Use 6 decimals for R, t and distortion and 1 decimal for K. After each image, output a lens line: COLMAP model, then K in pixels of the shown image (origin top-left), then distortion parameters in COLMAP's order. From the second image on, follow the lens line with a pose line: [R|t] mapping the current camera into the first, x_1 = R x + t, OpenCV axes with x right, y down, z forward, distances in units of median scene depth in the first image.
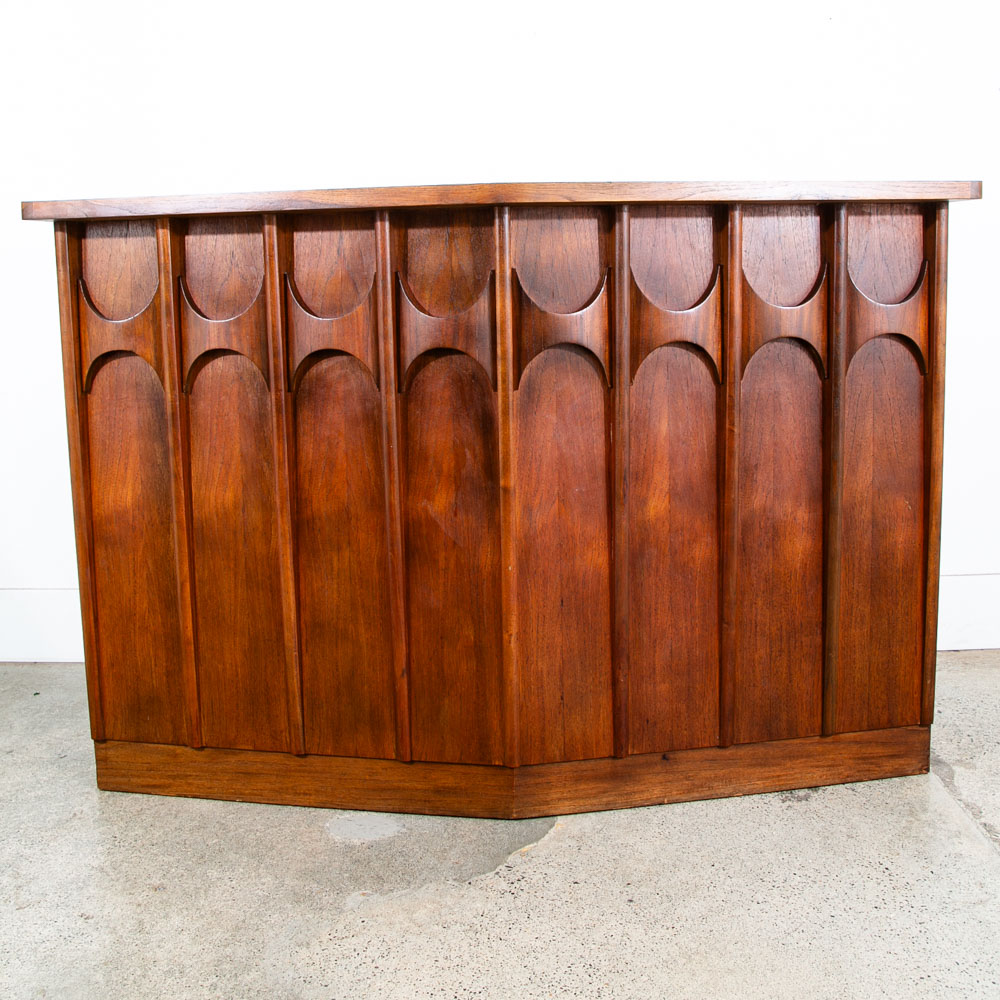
lens RADIAL K [[1185.6, 0, 496.5], [0, 1185.6, 374.9], [0, 0, 1]] dist [-0.110100, 0.064577]
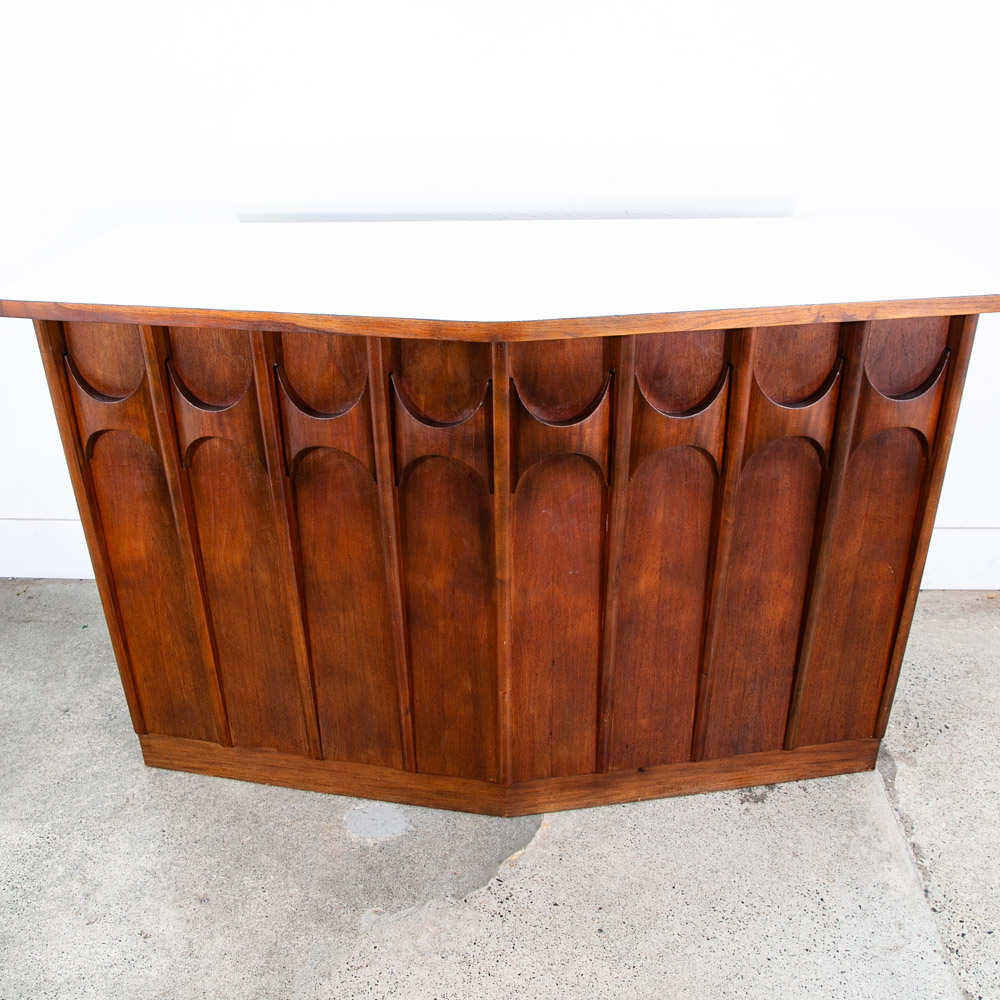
lens RADIAL K [[1082.8, 0, 492.5], [0, 1082.8, 499.7], [0, 0, 1]] dist [-0.114406, 0.067348]
pose [[0.999736, 0.016597, -0.015887, 0.013376], [-0.008850, 0.916327, 0.400334, -0.334550], [0.021202, -0.400088, 0.916232, 0.156841]]
